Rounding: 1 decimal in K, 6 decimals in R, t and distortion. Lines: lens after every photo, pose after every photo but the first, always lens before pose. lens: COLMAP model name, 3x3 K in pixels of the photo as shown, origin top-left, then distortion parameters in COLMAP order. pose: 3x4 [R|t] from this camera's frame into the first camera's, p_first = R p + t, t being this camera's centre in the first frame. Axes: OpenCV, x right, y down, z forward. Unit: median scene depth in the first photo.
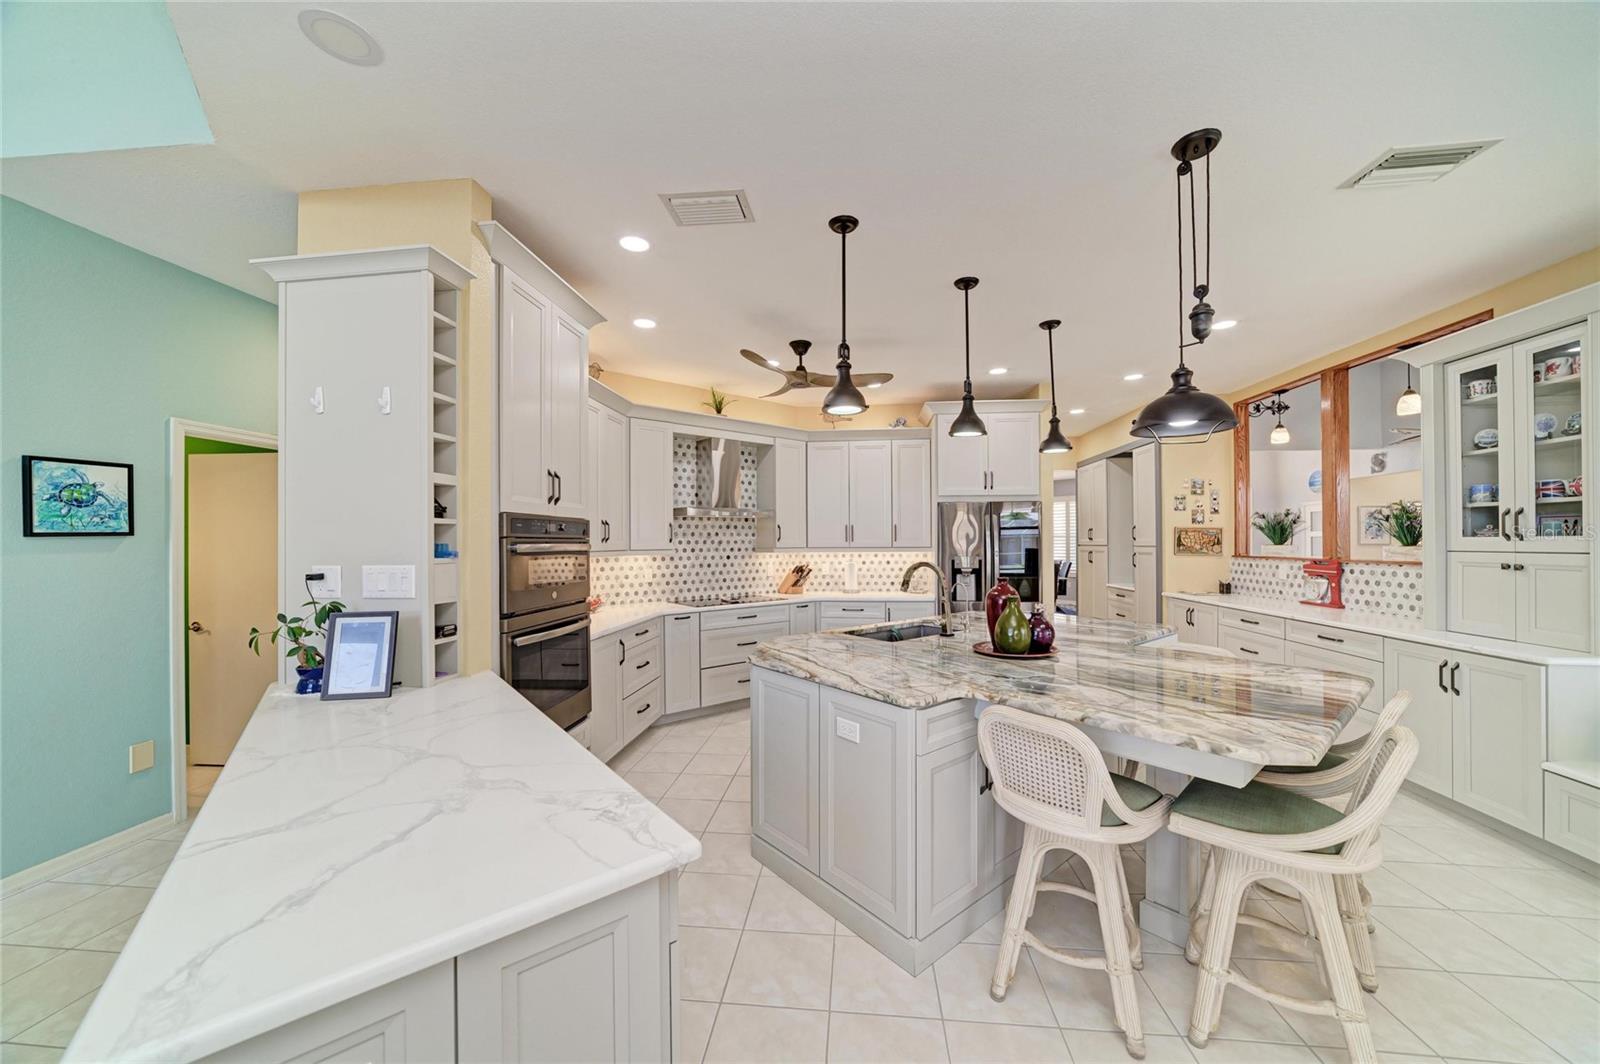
lens RADIAL K [[570.9, 0, 806.6], [0, 570.9, 539.6], [0, 0, 1]] dist [-0.012352, 0.000581]
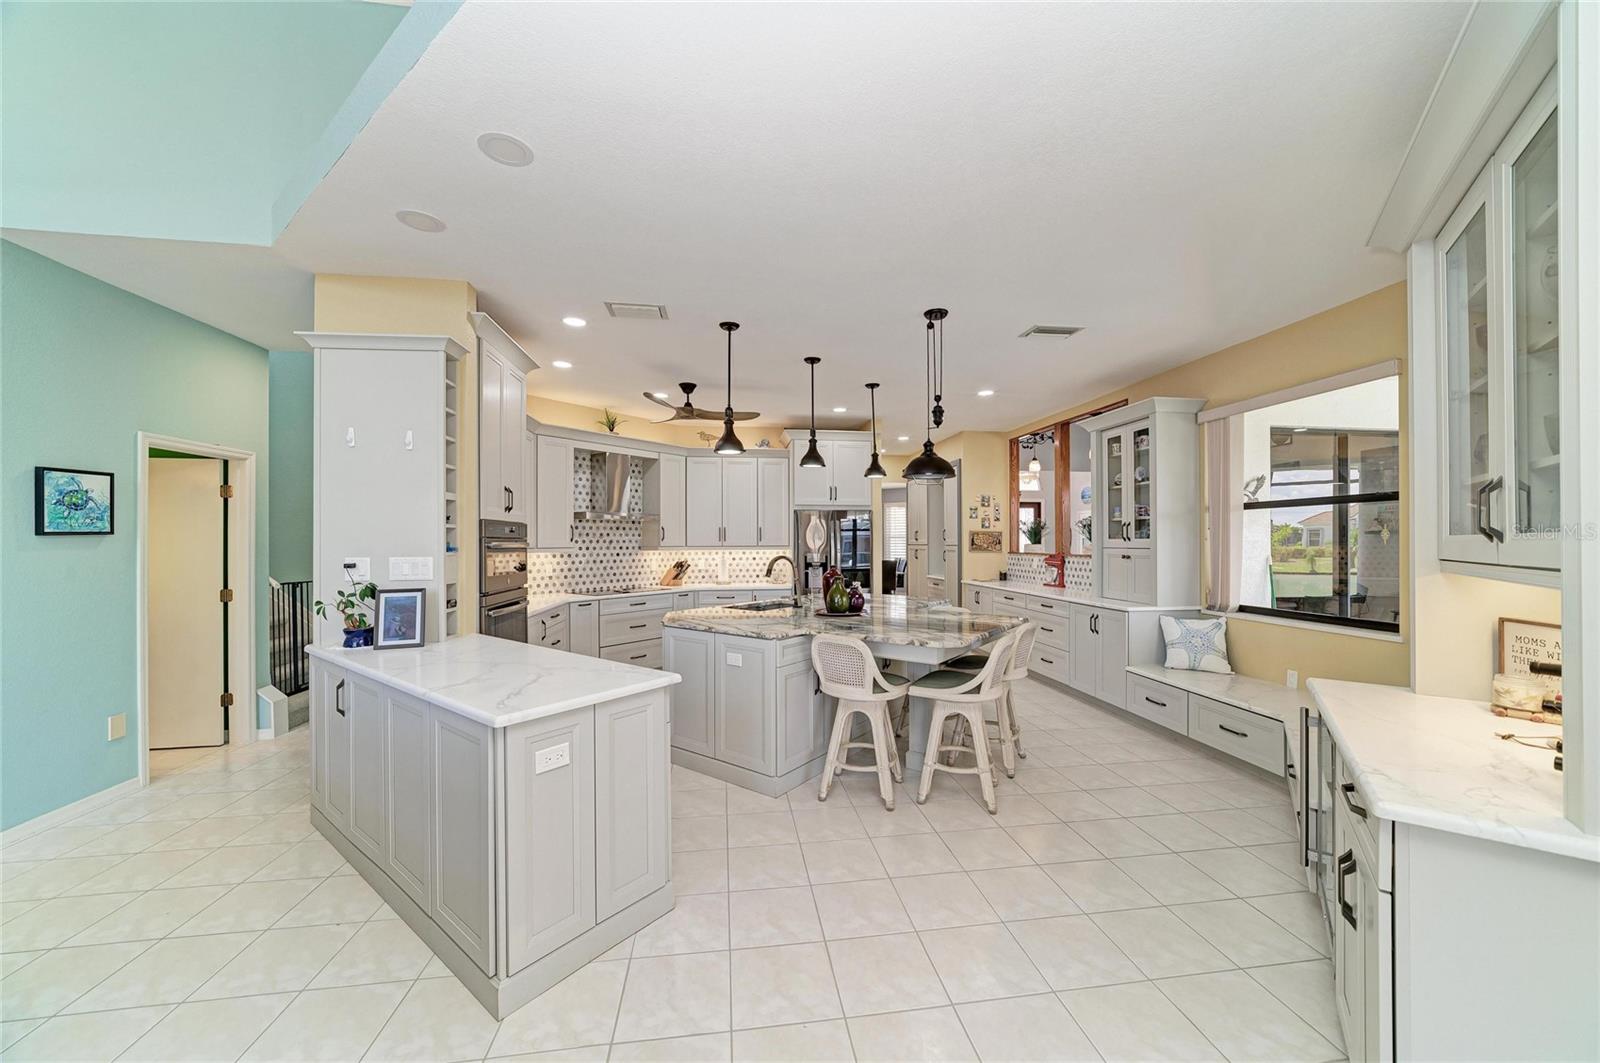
lens RADIAL K [[589.3, 0, 793.3], [0, 589.3, 539.5], [0, 0, 1]] dist [-0.000947, -0.000036]
pose [[0.976603, 0.002773, 0.215034, -0.095528], [-0.002776, 0.999996, -0.000291, -0.000480], [-0.215034, -0.000313, 0.976606, -0.502646]]
